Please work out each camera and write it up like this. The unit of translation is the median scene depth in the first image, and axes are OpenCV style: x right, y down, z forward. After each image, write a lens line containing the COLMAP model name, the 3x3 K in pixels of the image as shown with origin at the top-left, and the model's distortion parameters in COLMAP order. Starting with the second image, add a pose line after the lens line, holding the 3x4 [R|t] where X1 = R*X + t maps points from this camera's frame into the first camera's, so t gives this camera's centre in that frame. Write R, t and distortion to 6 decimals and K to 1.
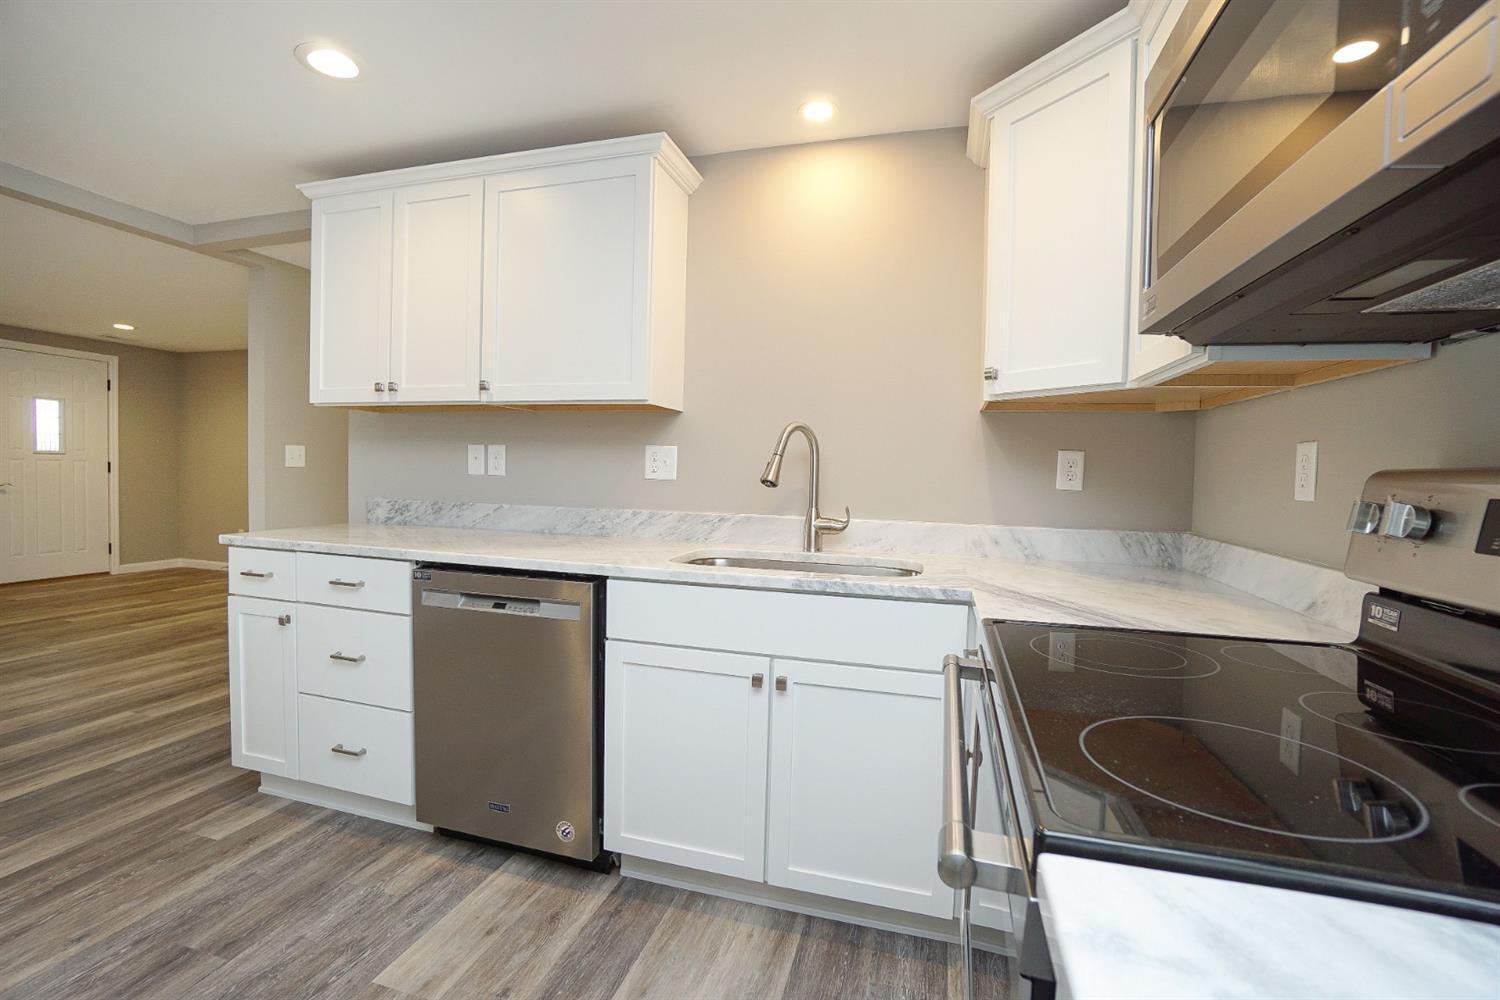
lens RADIAL K [[687.3, 0, 750.0], [0, 687.3, 500.0], [0, 0, 1]] dist [-0.000746, -0.000110]
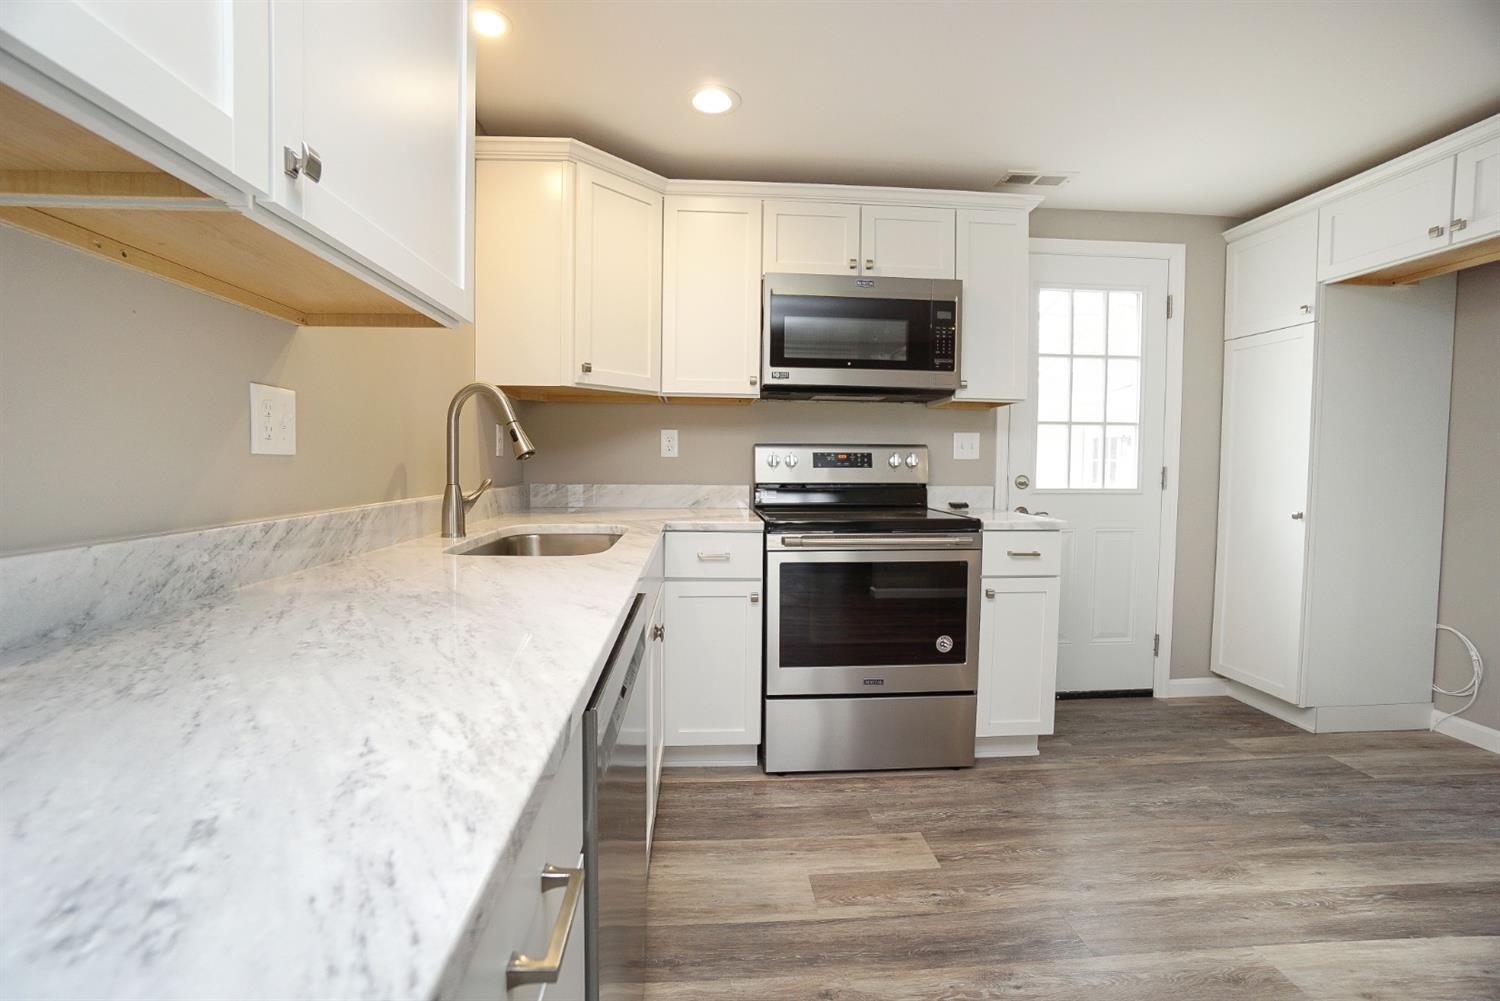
lens RADIAL K [[644.9, 0, 747.4], [0, 644.9, 472.5], [0, 0, 1]] dist [-0.000109, 0.000005]
pose [[-0.331166, -0.042632, 0.942609, -0.944156], [0.027607, 0.998113, 0.054842, -0.045839], [-0.943169, 0.044184, -0.329364, 1.135960]]
